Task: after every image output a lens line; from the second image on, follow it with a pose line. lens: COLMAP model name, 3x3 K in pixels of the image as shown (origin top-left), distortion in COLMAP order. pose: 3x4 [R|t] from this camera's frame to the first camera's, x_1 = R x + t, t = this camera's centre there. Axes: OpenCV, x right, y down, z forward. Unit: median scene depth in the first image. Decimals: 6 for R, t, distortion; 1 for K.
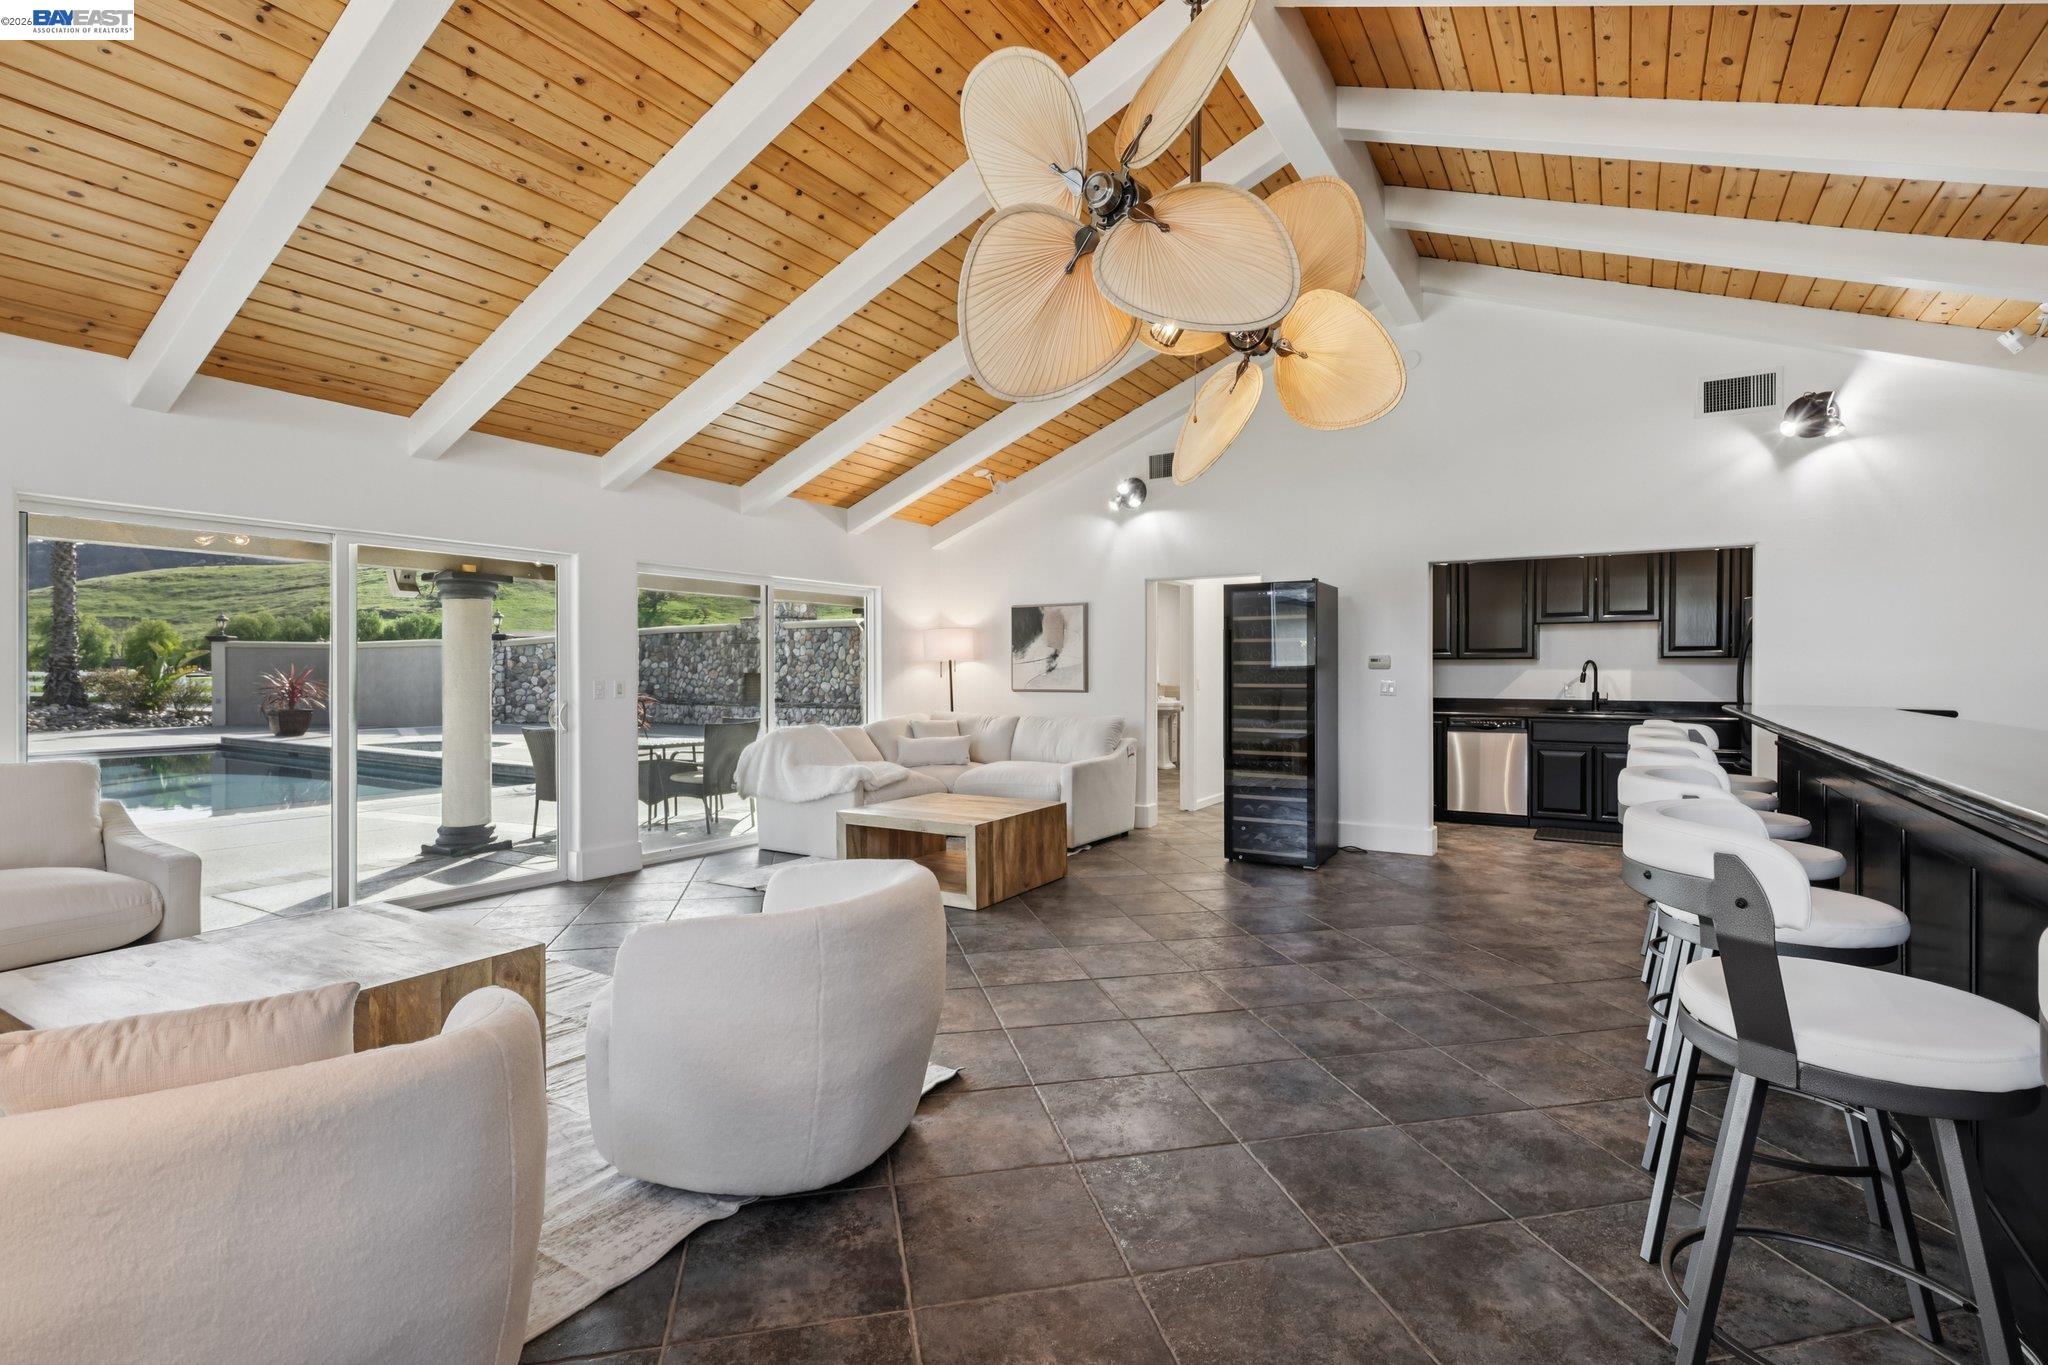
lens RADIAL K [[942.1, 0, 1024.0], [0, 942.1, 682.5], [0, 0, 1]] dist [-0.000816, -0.000088]
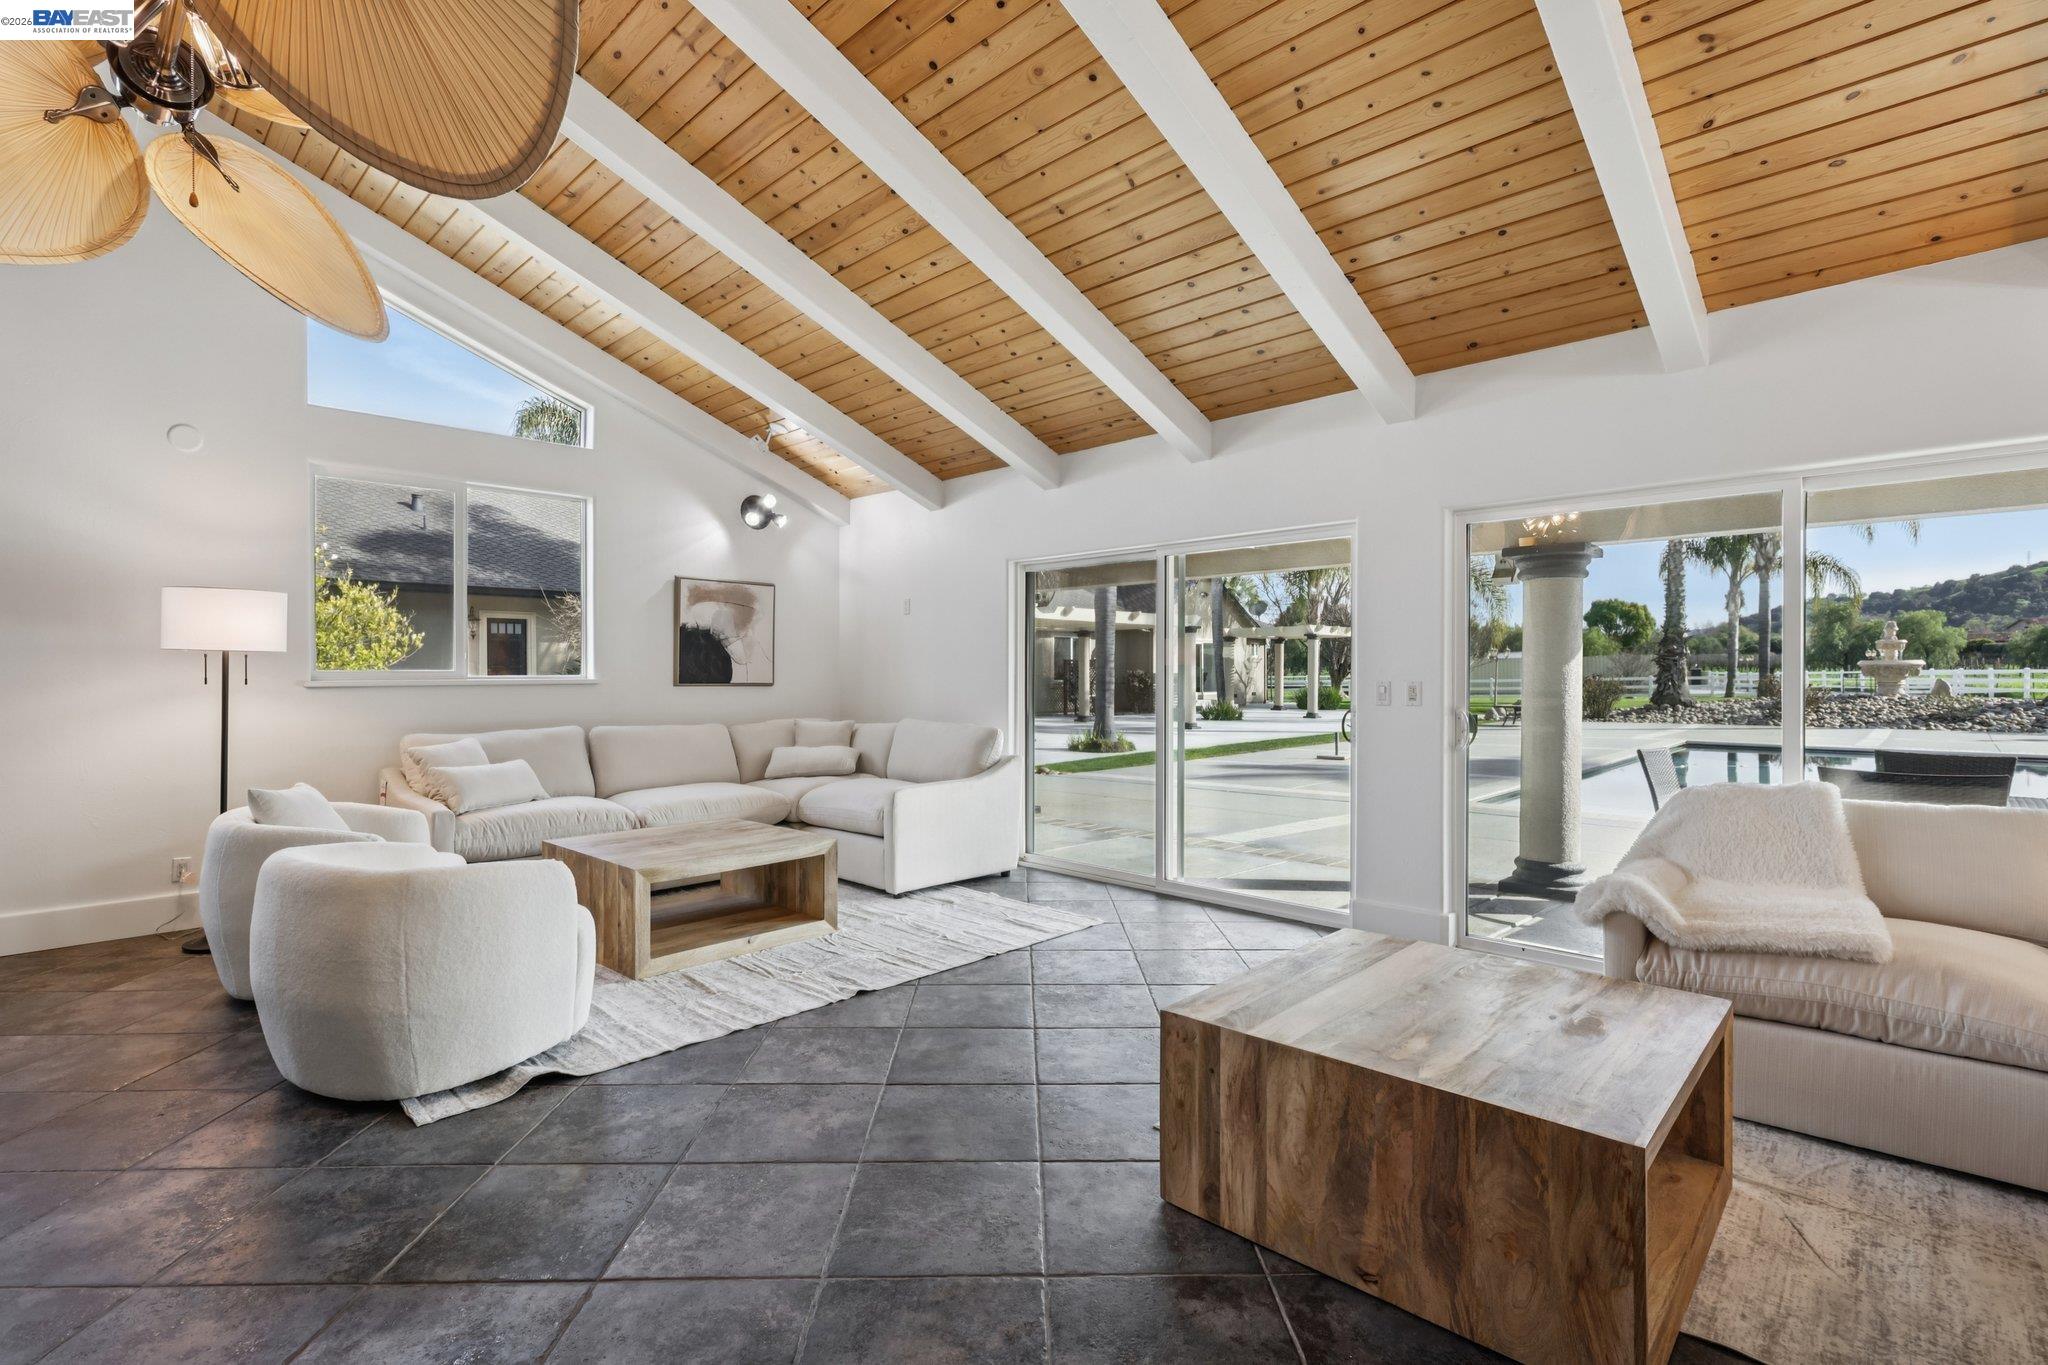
lens RADIAL K [[942.1, 0, 1024.0], [0, 942.1, 682.5], [0, 0, 1]] dist [-0.000816, -0.000088]
pose [[-0.194874, 0.013179, -0.980740, 0.419841], [-0.004195, 0.999889, 0.014270, -0.013034], [0.980819, 0.006895, -0.194797, 1.064075]]
